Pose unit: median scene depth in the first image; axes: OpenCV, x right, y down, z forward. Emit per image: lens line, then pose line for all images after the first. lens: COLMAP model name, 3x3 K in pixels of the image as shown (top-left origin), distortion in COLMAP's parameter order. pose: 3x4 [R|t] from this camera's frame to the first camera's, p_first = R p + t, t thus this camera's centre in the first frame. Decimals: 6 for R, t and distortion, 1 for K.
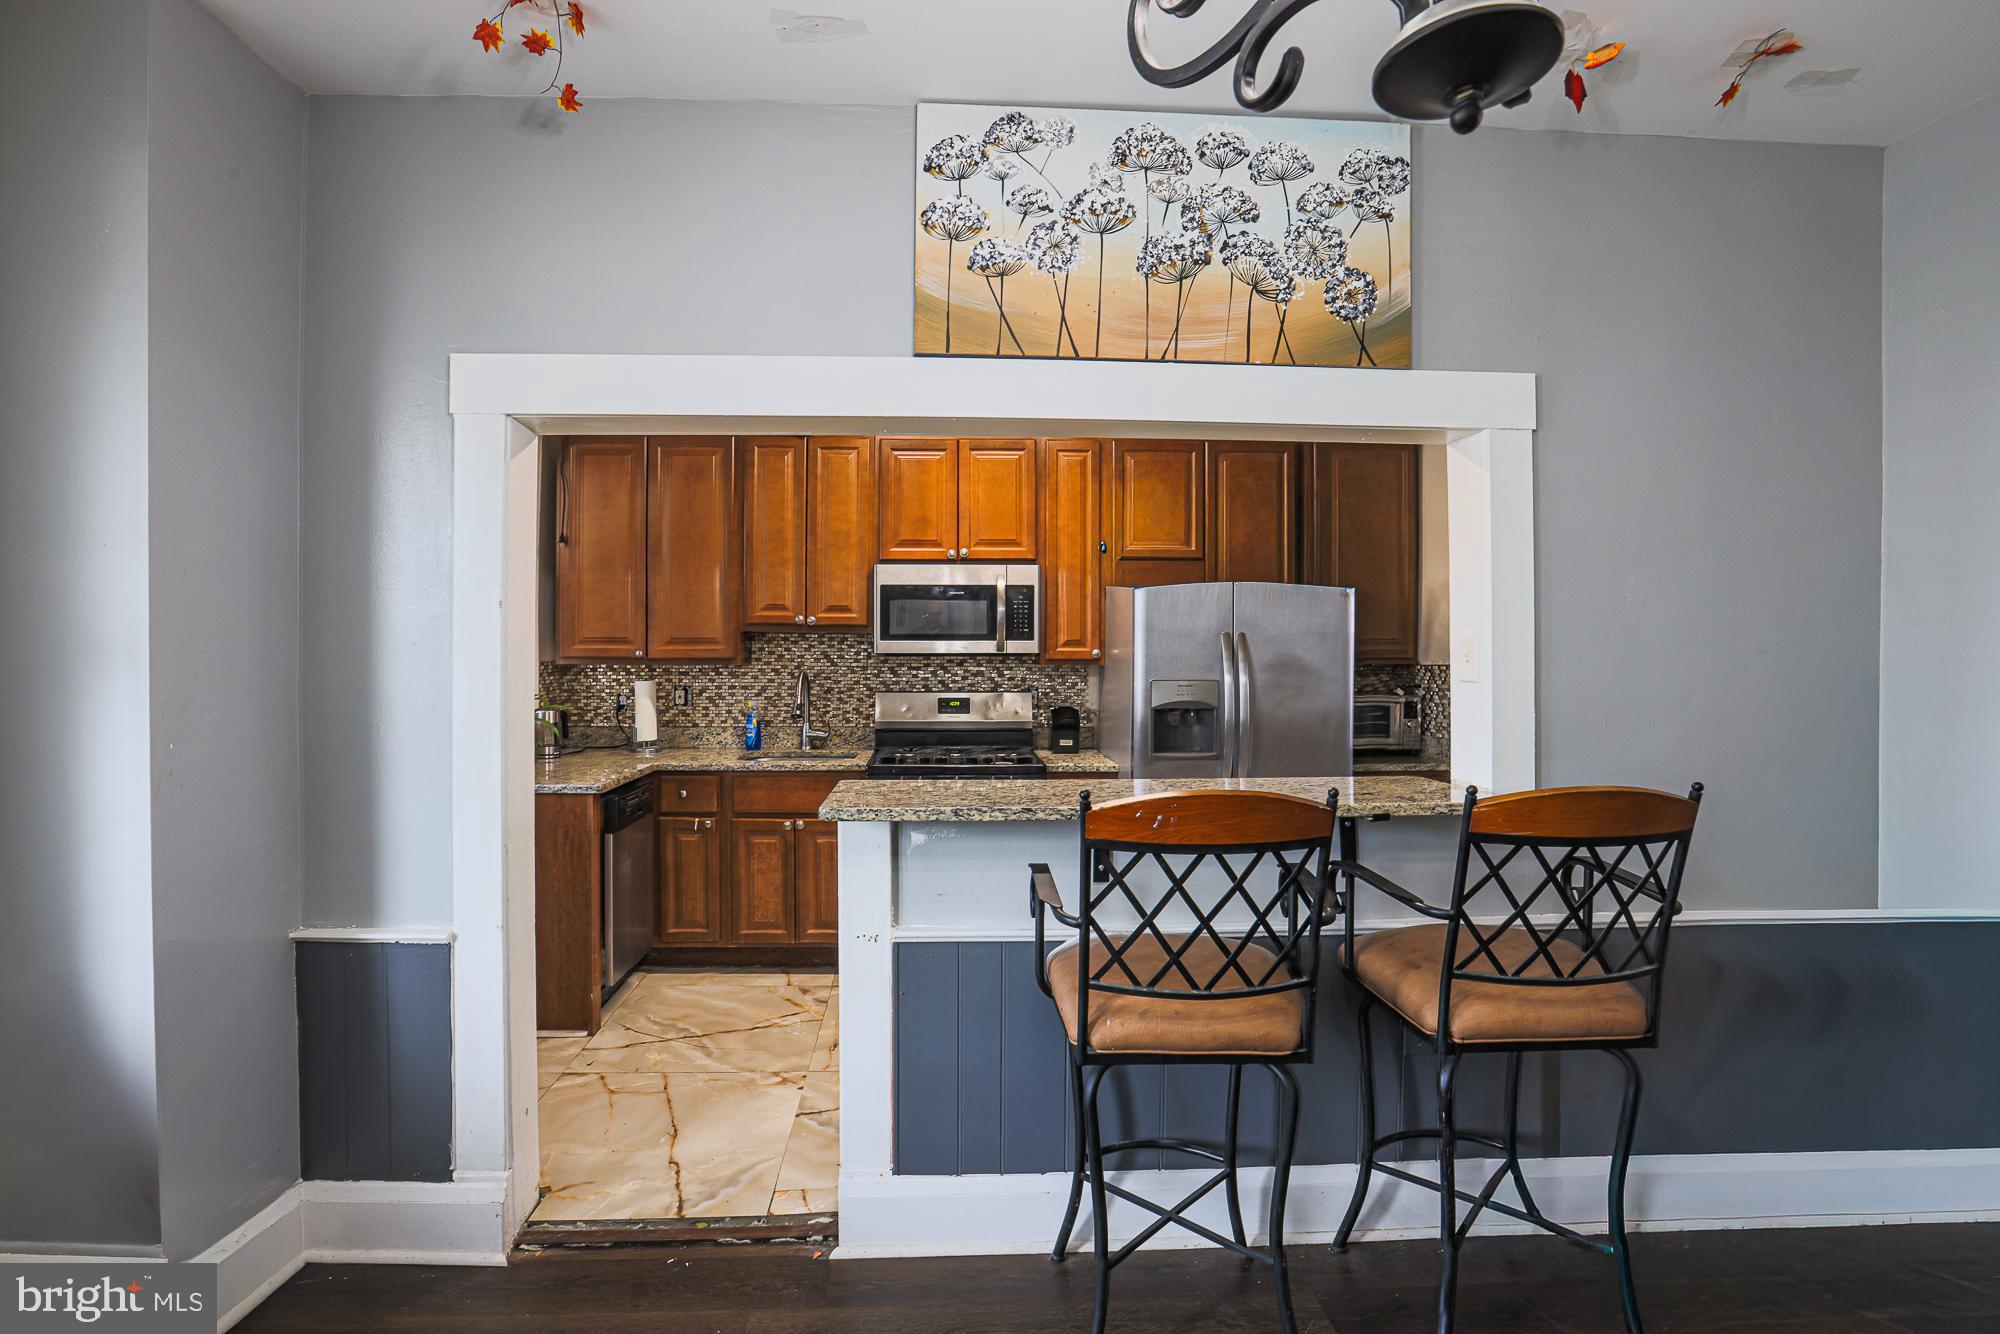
lens RADIAL K [[929.0, 0, 988.3], [0, 929.0, 657.6], [0, 0, 1]] dist [-0.041691, 0.011509]
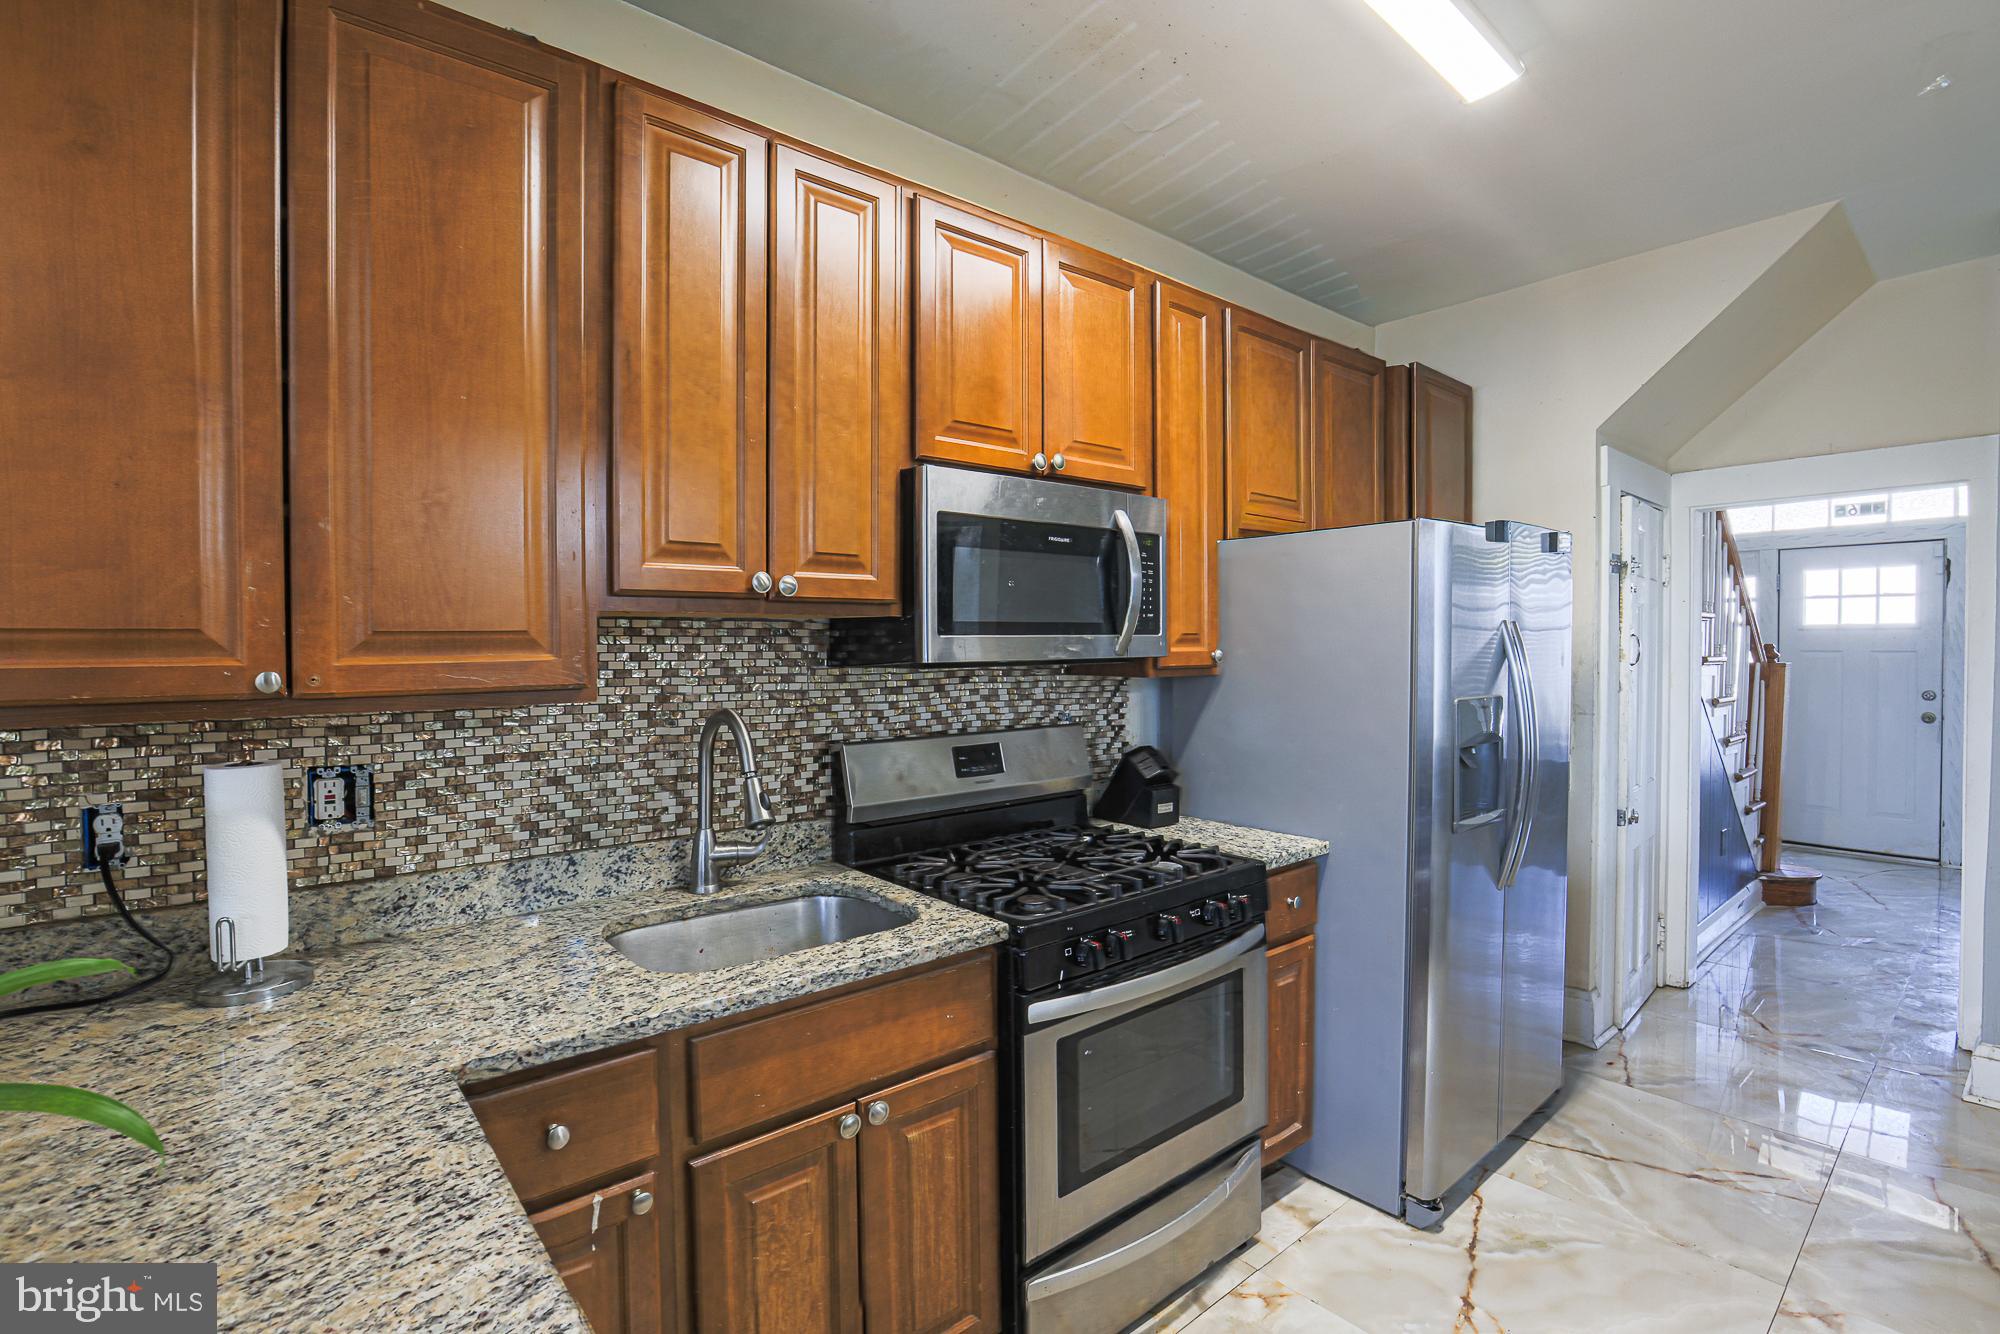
lens RADIAL K [[921.0, 0, 989.9], [0, 921.0, 662.5], [0, 0, 1]] dist [-0.052137, 0.017906]
pose [[0.803067, -0.020569, 0.595533, -0.553076], [0.014009, 0.999780, 0.015640, -0.017854], [-0.595724, -0.004217, 0.803178, 0.957800]]
